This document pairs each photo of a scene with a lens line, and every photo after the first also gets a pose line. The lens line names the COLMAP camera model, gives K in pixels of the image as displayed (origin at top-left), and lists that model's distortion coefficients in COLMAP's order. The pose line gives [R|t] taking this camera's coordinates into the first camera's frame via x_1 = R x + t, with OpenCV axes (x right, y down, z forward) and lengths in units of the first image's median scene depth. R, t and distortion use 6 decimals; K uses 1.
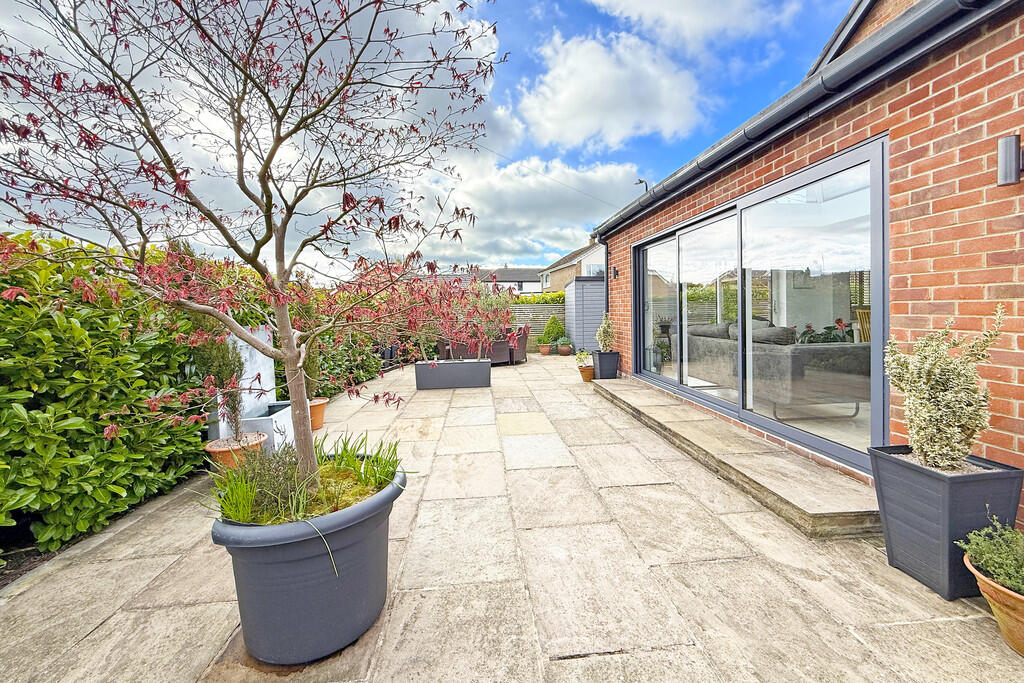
lens RADIAL K [[403.5, 0, 509.9], [0, 403.5, 317.1], [0, 0, 1]] dist [0.000513, 0.000026]
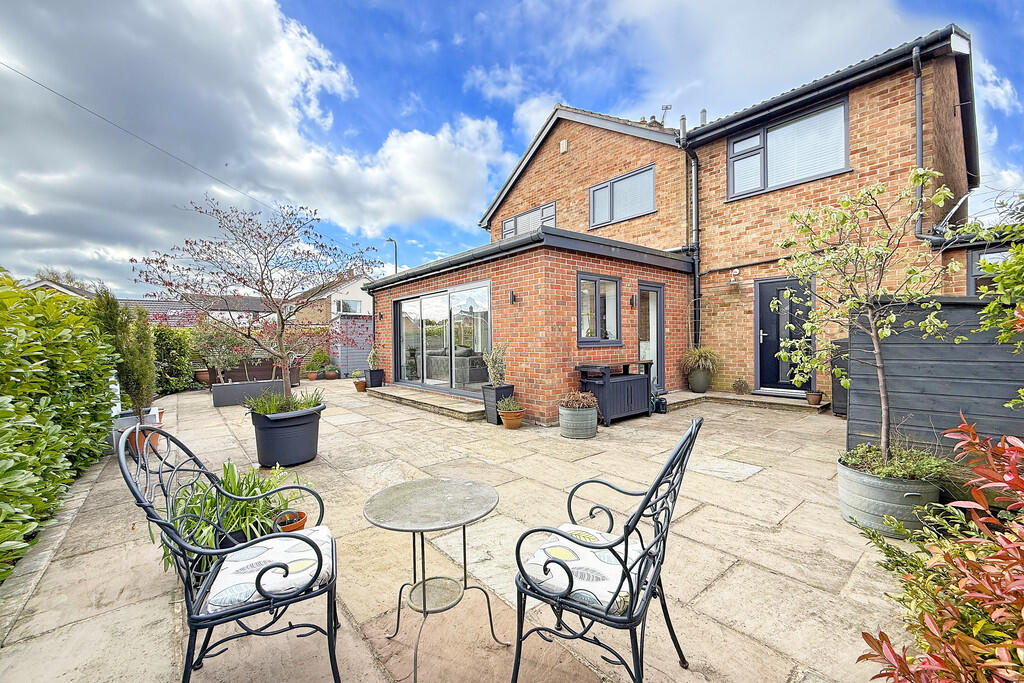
lens RADIAL K [[410.2, 0, 512.0], [0, 410.2, 341.5], [0, 0, 1]] dist [-0.000198, -0.000052]
pose [[0.814267, 0.005027, 0.580469, -0.236315], [0.008237, 0.999762, -0.020213, 0.018022], [-0.580432, 0.021241, 0.814032, -0.544091]]
